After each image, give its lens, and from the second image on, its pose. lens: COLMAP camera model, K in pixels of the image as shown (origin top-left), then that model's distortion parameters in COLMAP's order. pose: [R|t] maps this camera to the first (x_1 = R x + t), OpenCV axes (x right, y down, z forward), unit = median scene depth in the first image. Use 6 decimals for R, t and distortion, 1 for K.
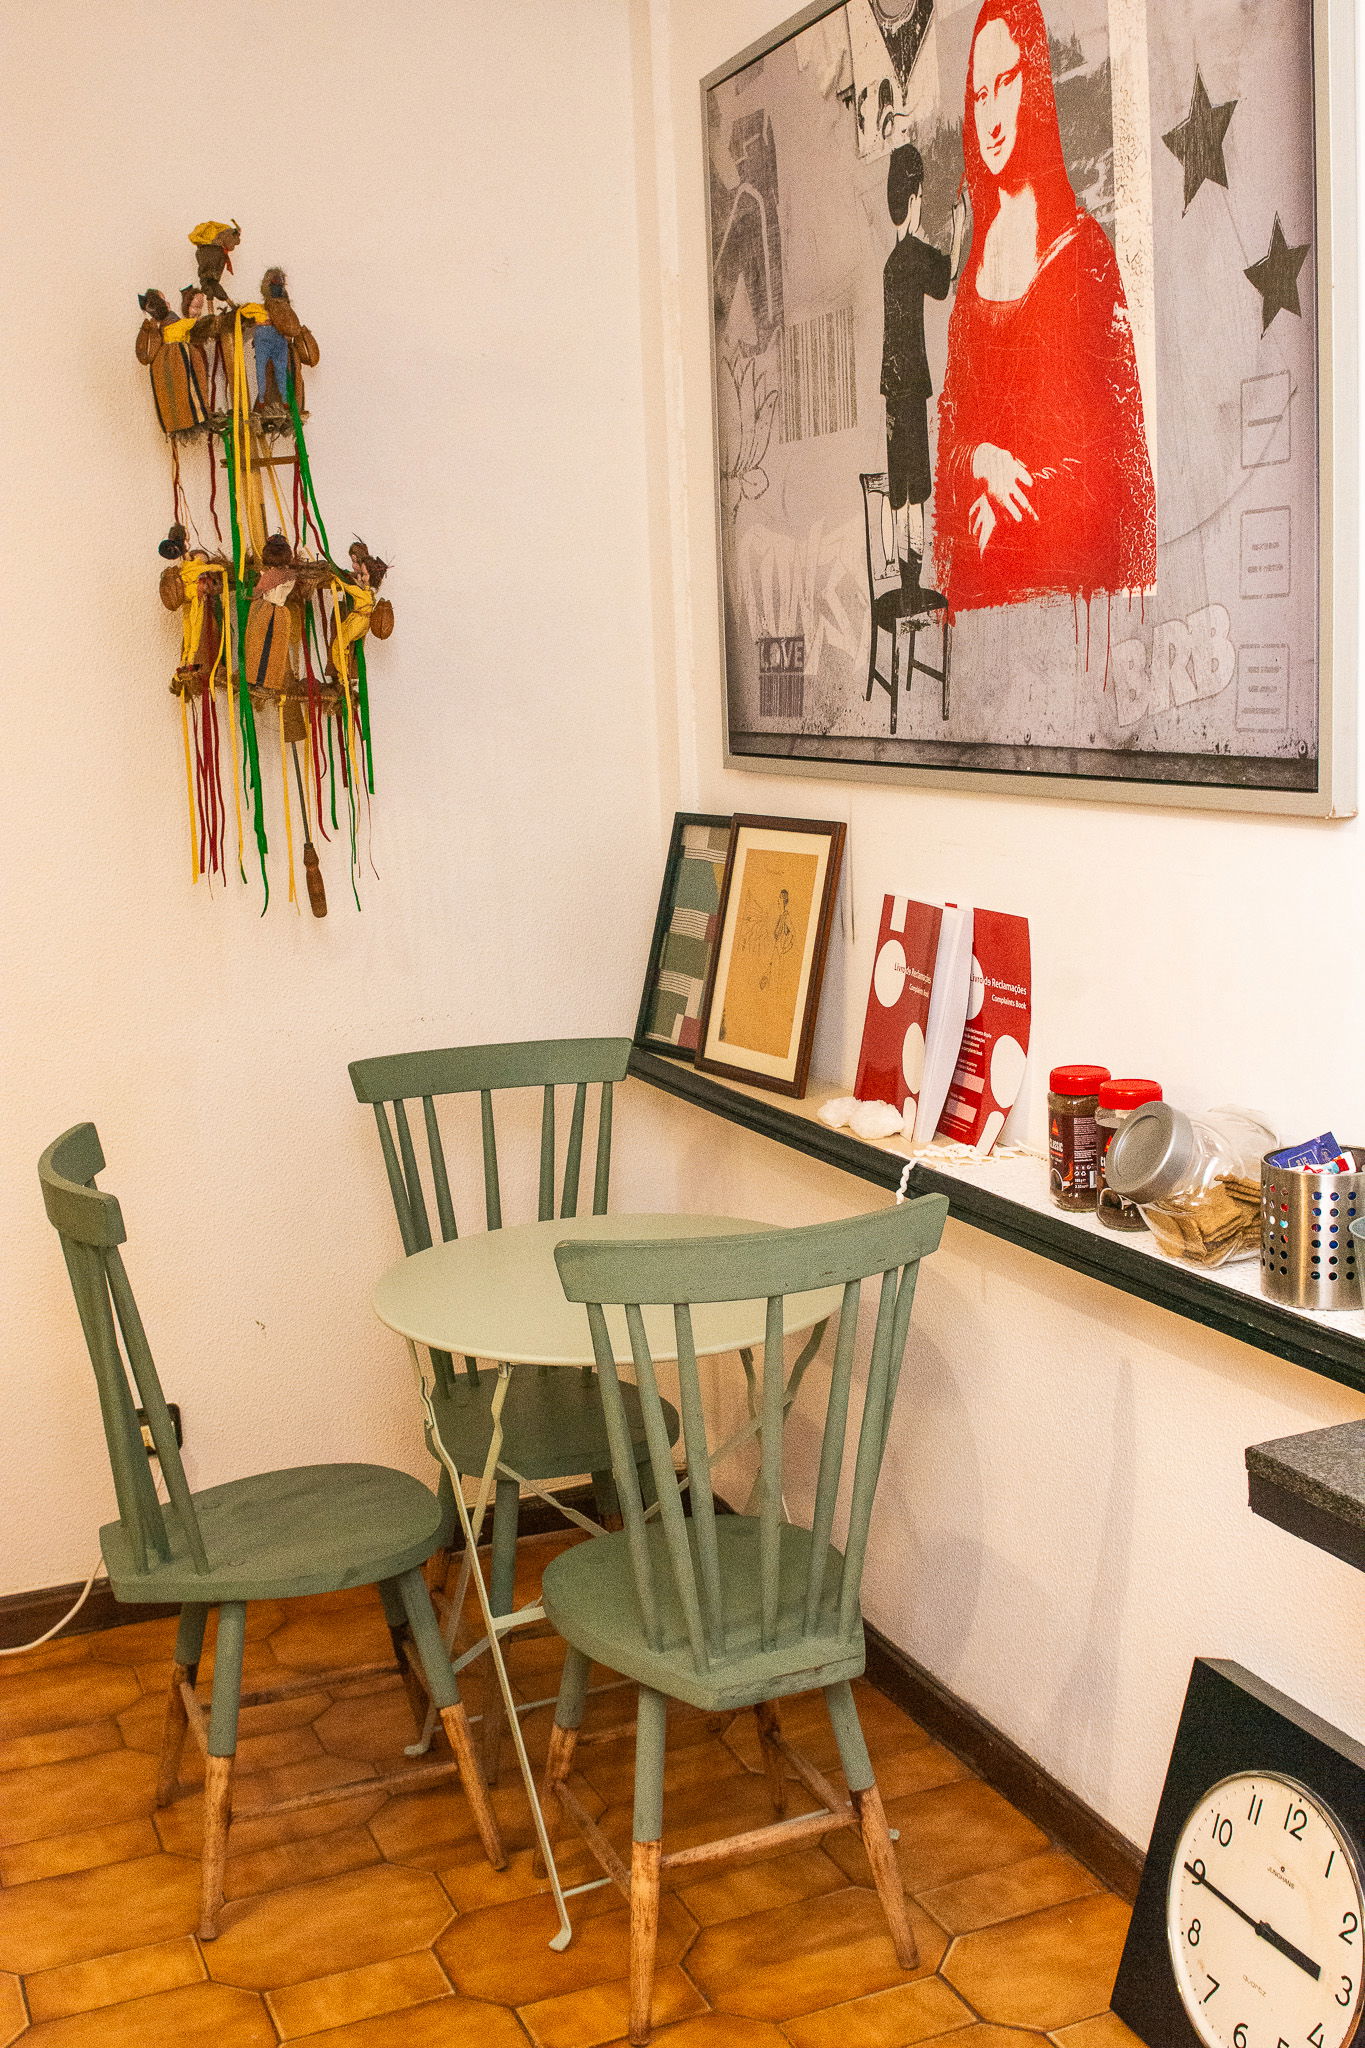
lens RADIAL K [[2147.9, 0, 682.5], [0, 2147.9, 1024.0], [0, 0, 1]] dist [-0.033953, -0.024472]
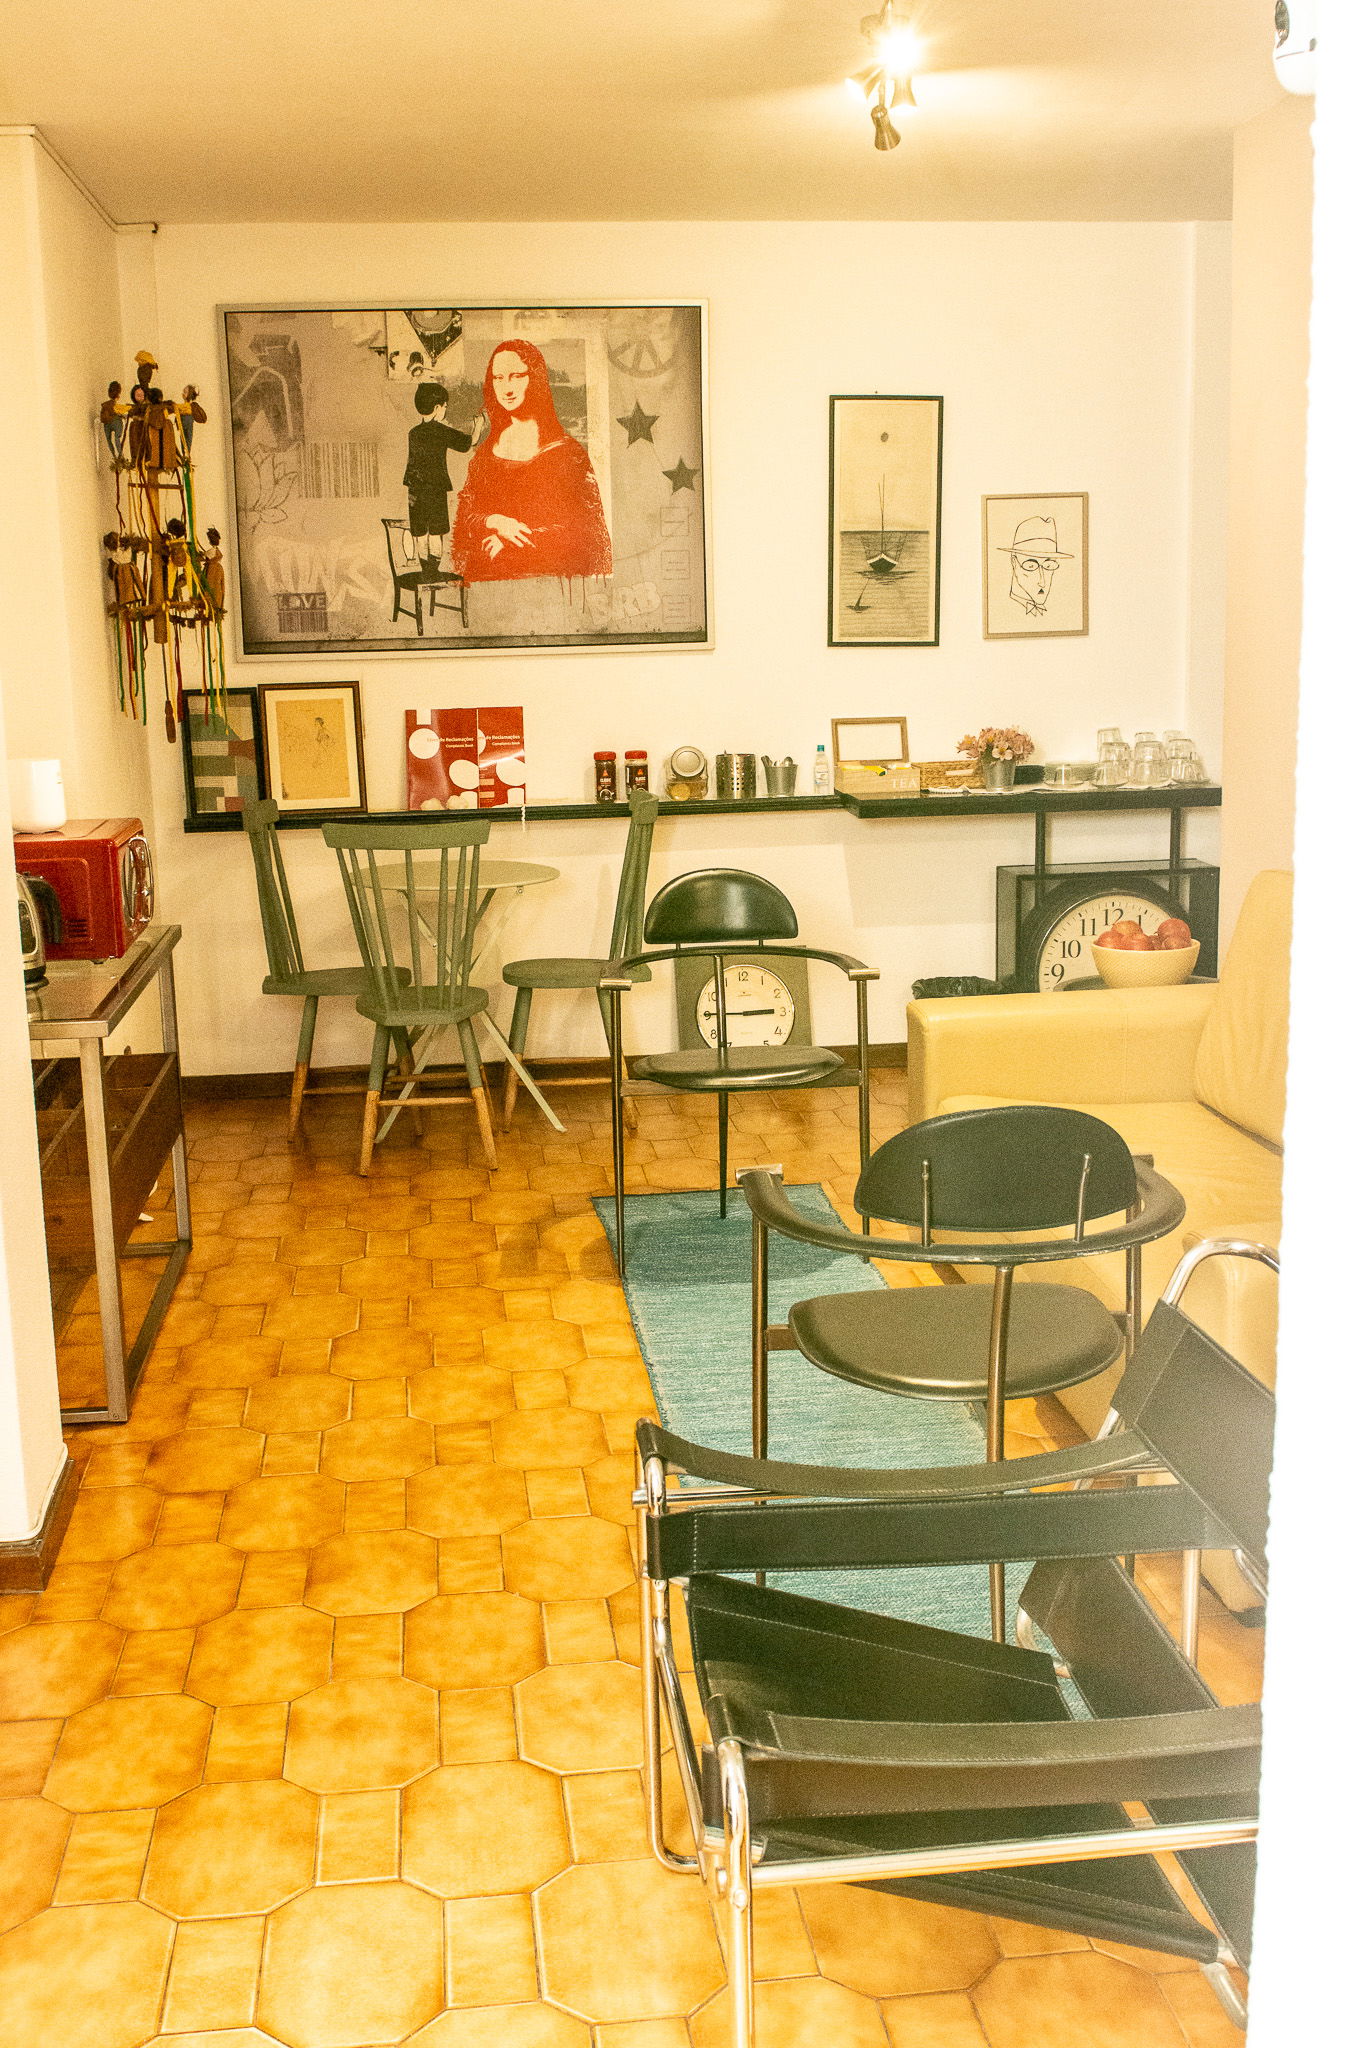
lens RADIAL K [[2147.9, 0, 682.5], [0, 2147.9, 1024.0], [0, 0, 1]] dist [-0.033953, -0.024472]
pose [[0.275263, -0.155314, 0.948740, -2.256482], [0.174619, 0.978525, 0.109527, 0.072977], [-0.945377, 0.135519, 0.296473, 0.138999]]
